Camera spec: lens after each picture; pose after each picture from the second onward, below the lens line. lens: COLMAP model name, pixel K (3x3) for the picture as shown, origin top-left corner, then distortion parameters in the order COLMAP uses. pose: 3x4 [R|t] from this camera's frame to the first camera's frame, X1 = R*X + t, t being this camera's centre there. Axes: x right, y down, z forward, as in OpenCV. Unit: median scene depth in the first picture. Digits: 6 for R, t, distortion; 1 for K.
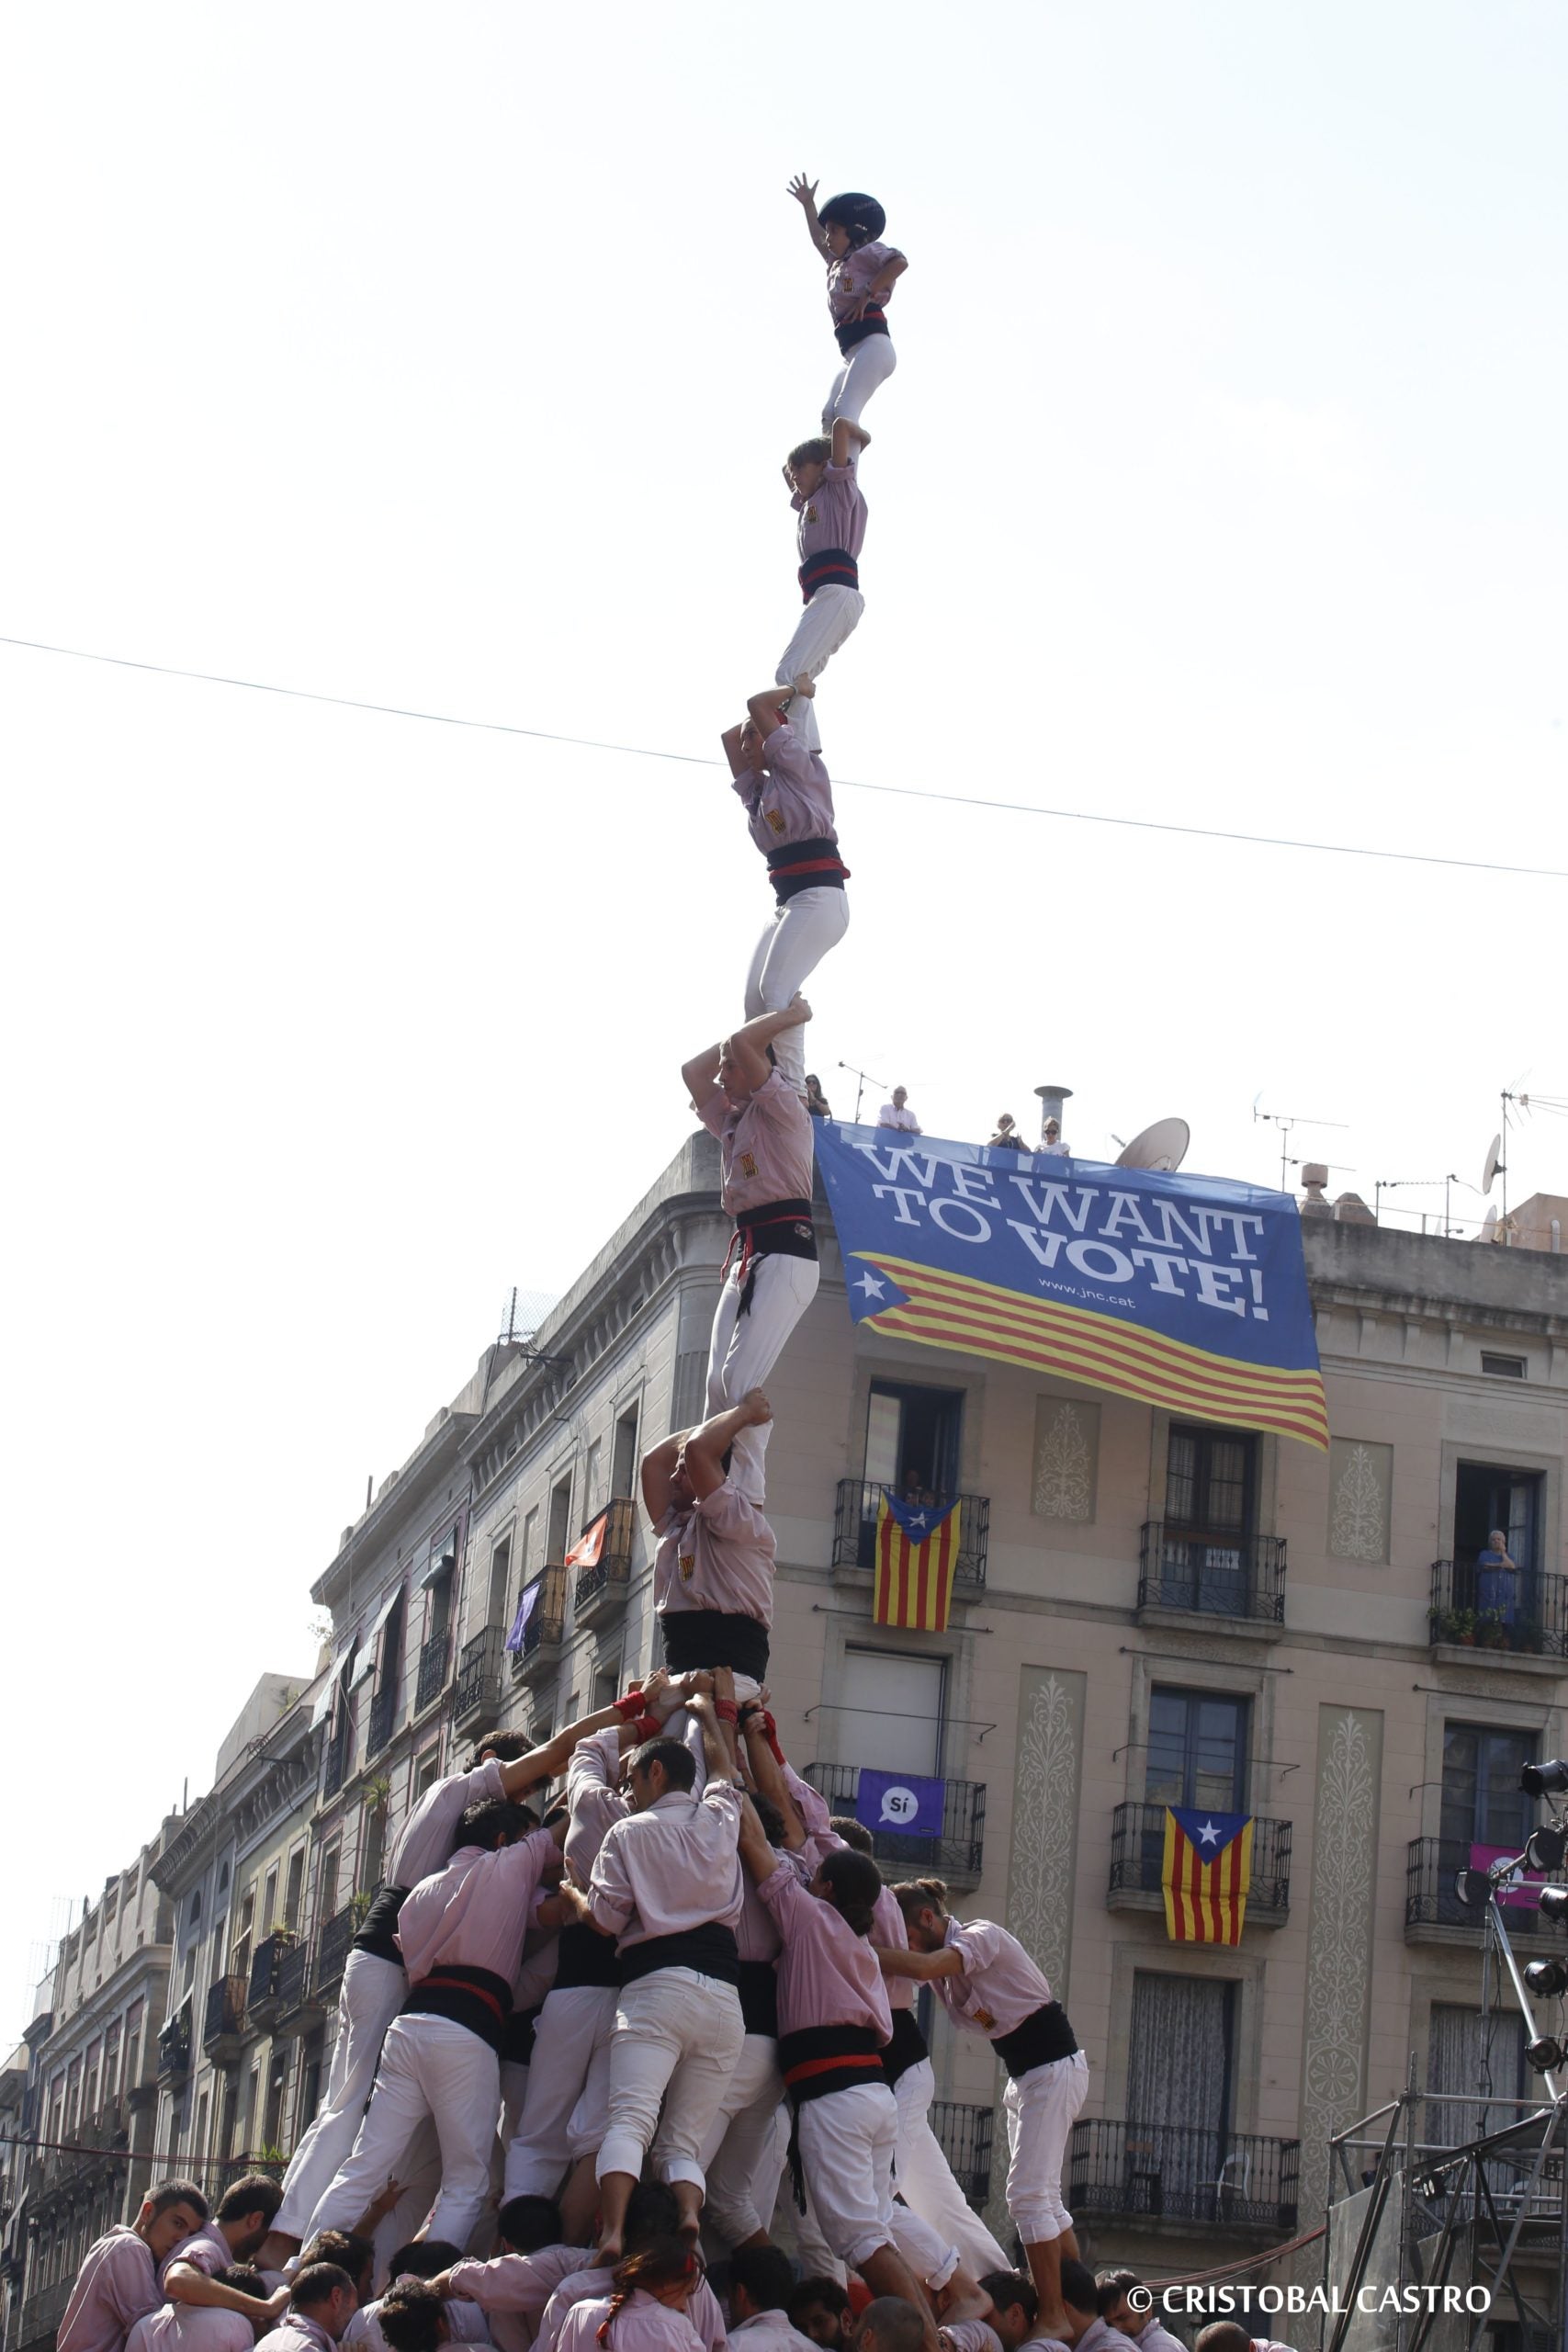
lens RADIAL K [[5430.8, 0, 678.4], [0, 5430.8, 1042.8], [0, 0, 1]] dist [-0.324656, 0.356966]
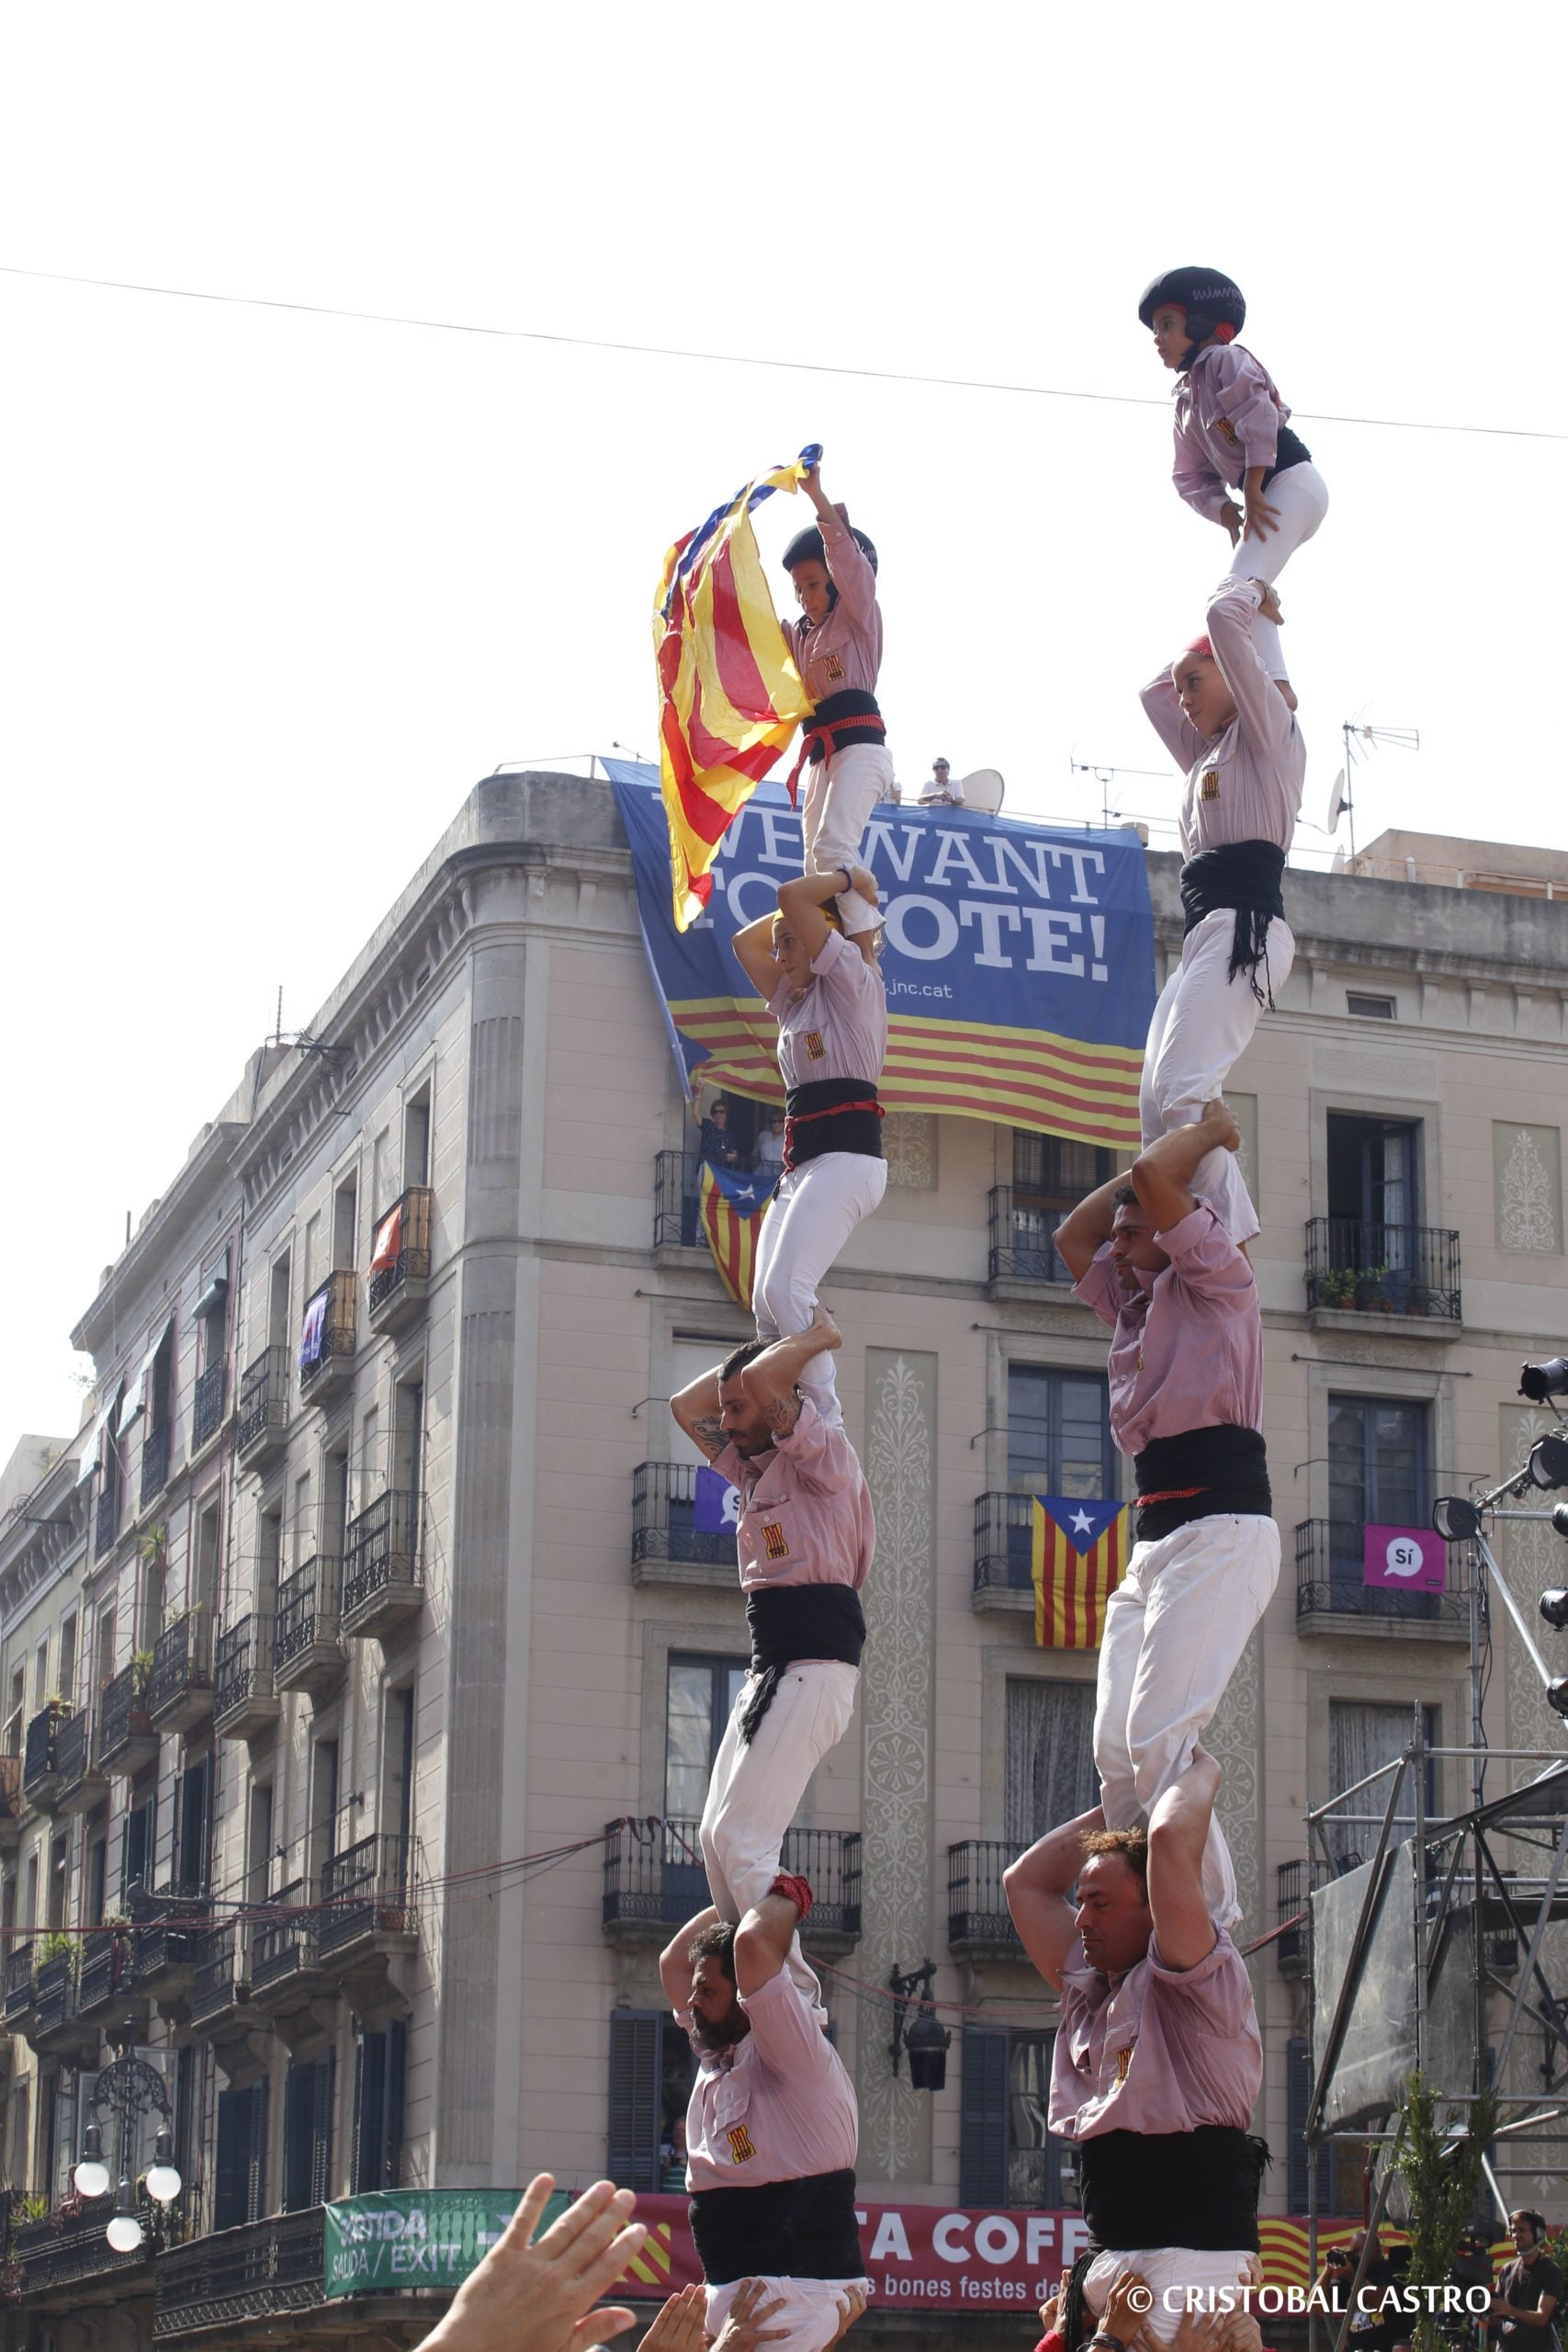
lens RADIAL K [[5259.6, 0, 784.0], [0, 5259.6, 1176.0], [0, 0, 1]] dist [-0.267825, -0.493321]
pose [[0.996180, -0.042605, 0.076227, -0.016387], [0.038499, 0.997769, 0.054542, 0.036865], [-0.078381, -0.051399, 0.995598, 0.117501]]
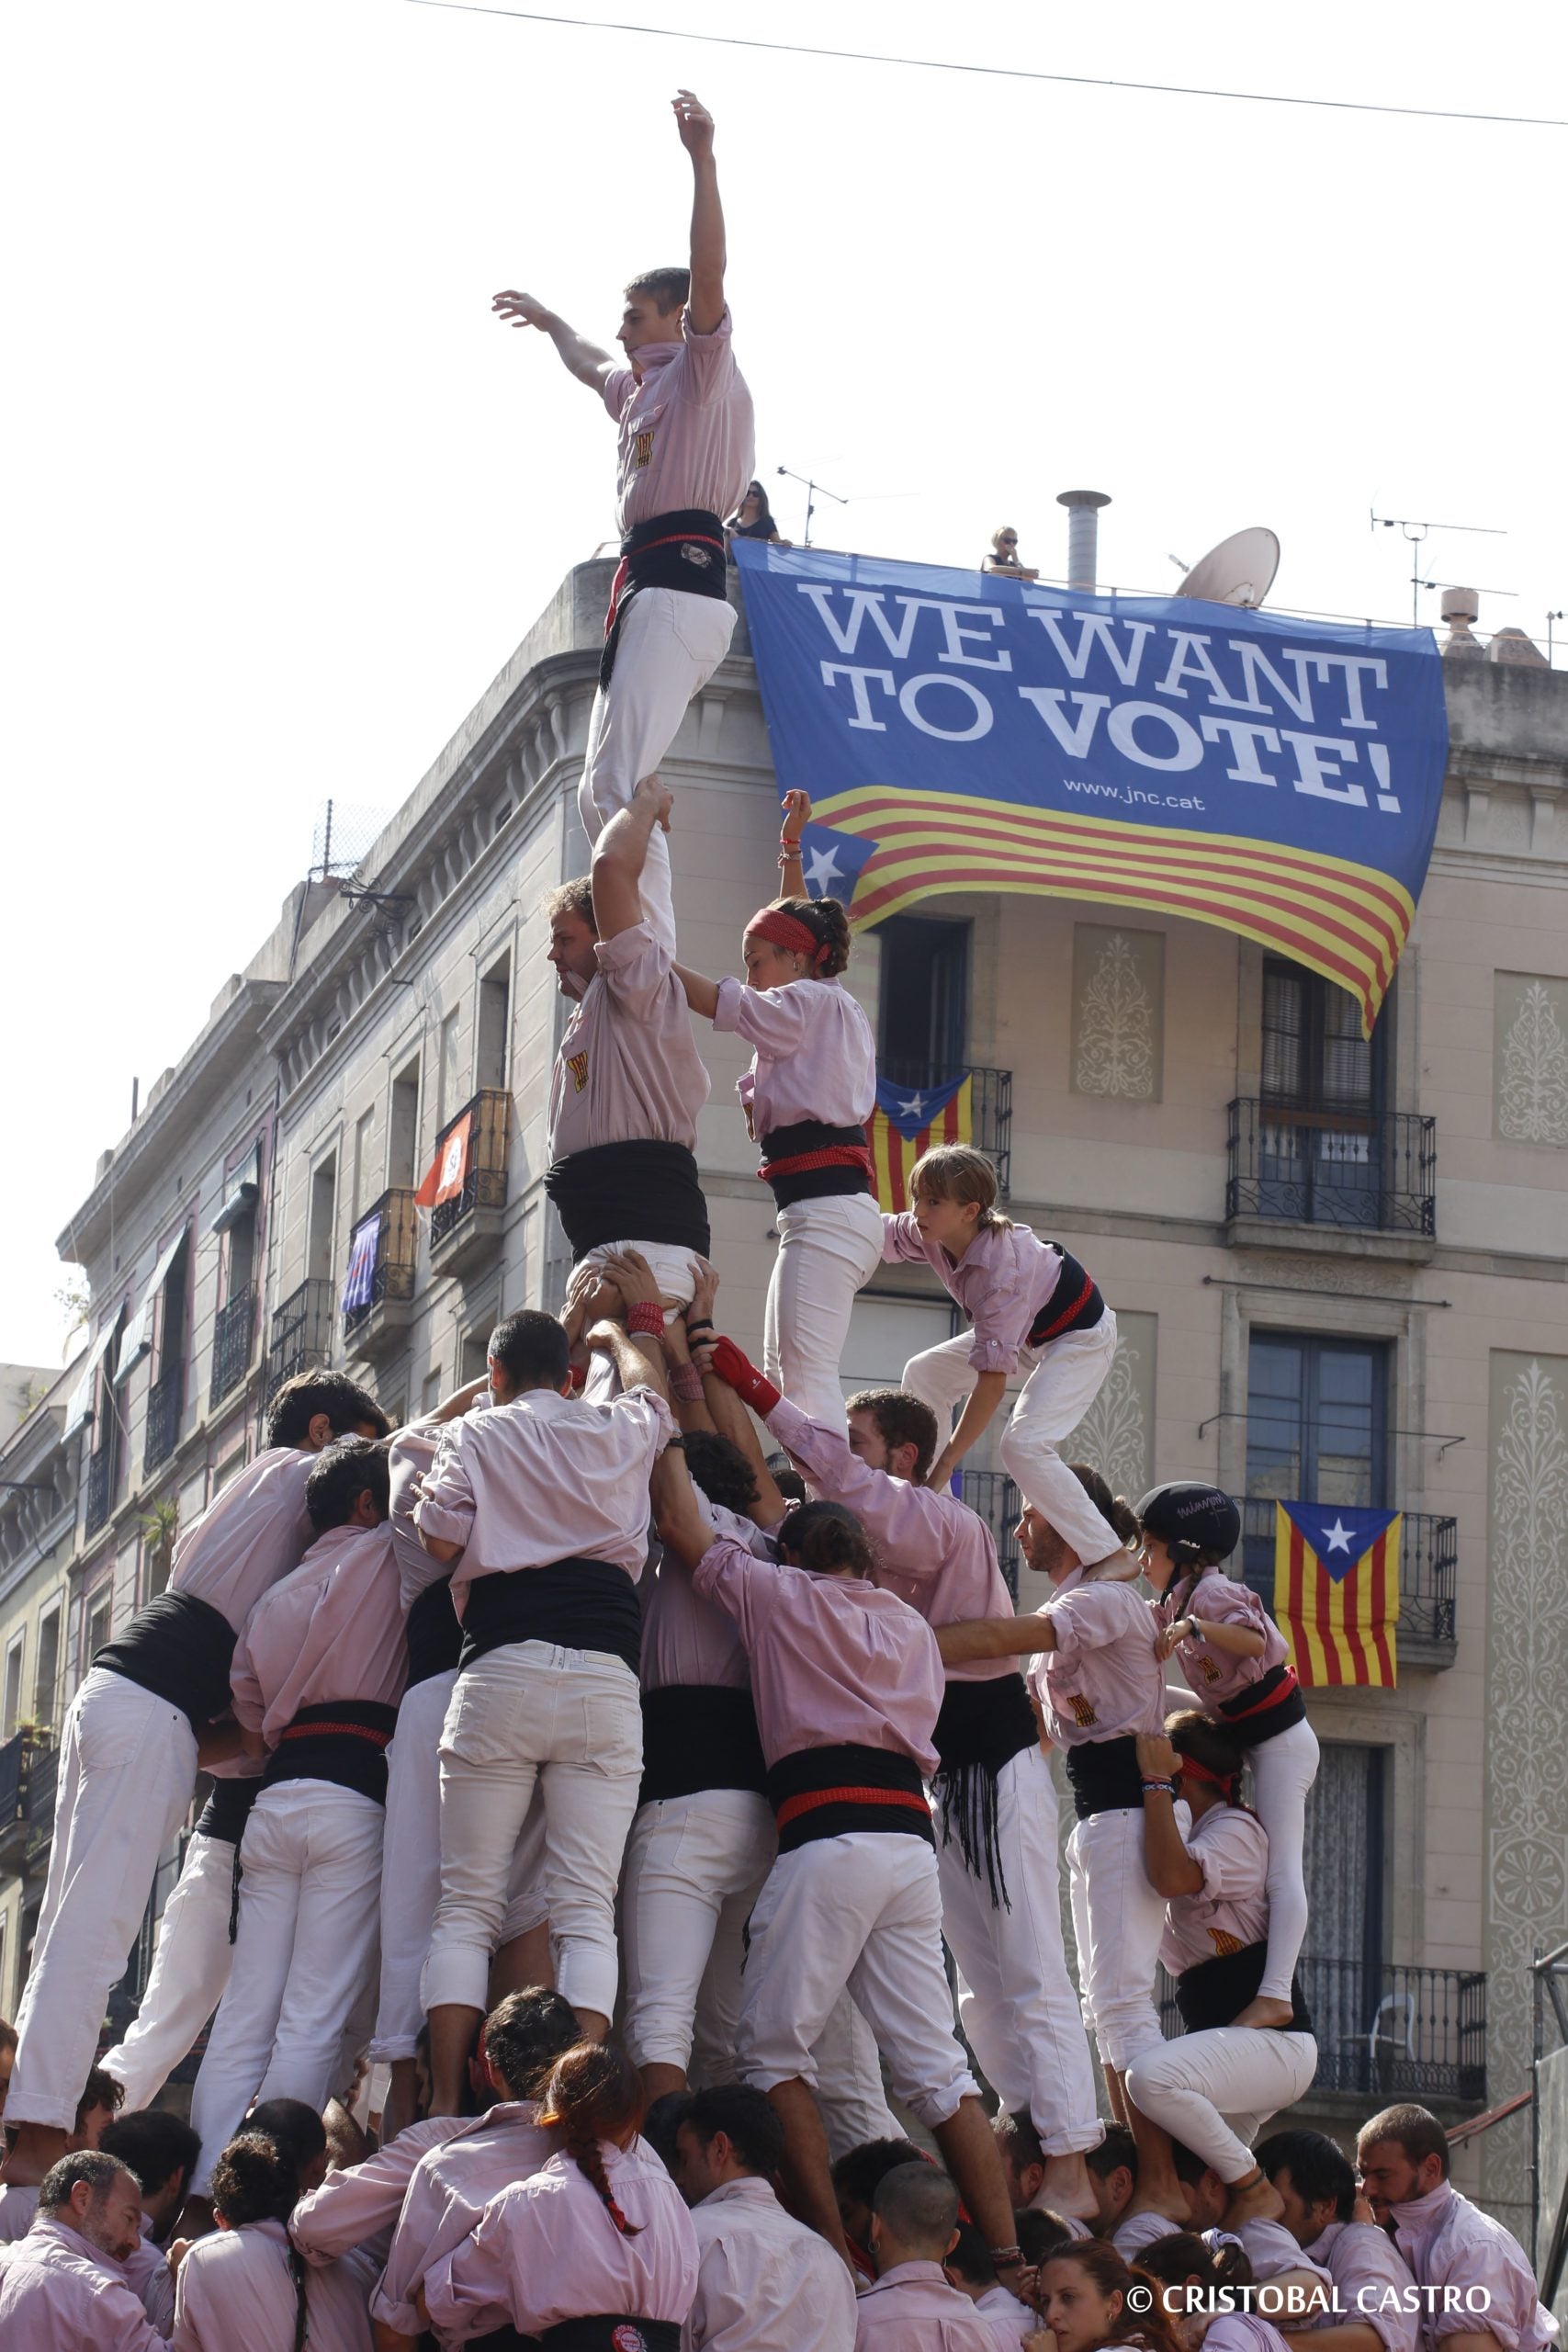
lens RADIAL K [[7529.9, 0, 808.5], [0, 7529.9, 1164.1], [0, 0, 1]] dist [0.215661, -1.578090]
pose [[0.998955, -0.034215, 0.030293, 0.000775], [0.031348, 0.995400, 0.090533, 0.006229], [-0.033251, -0.089489, 0.995433, 0.020300]]
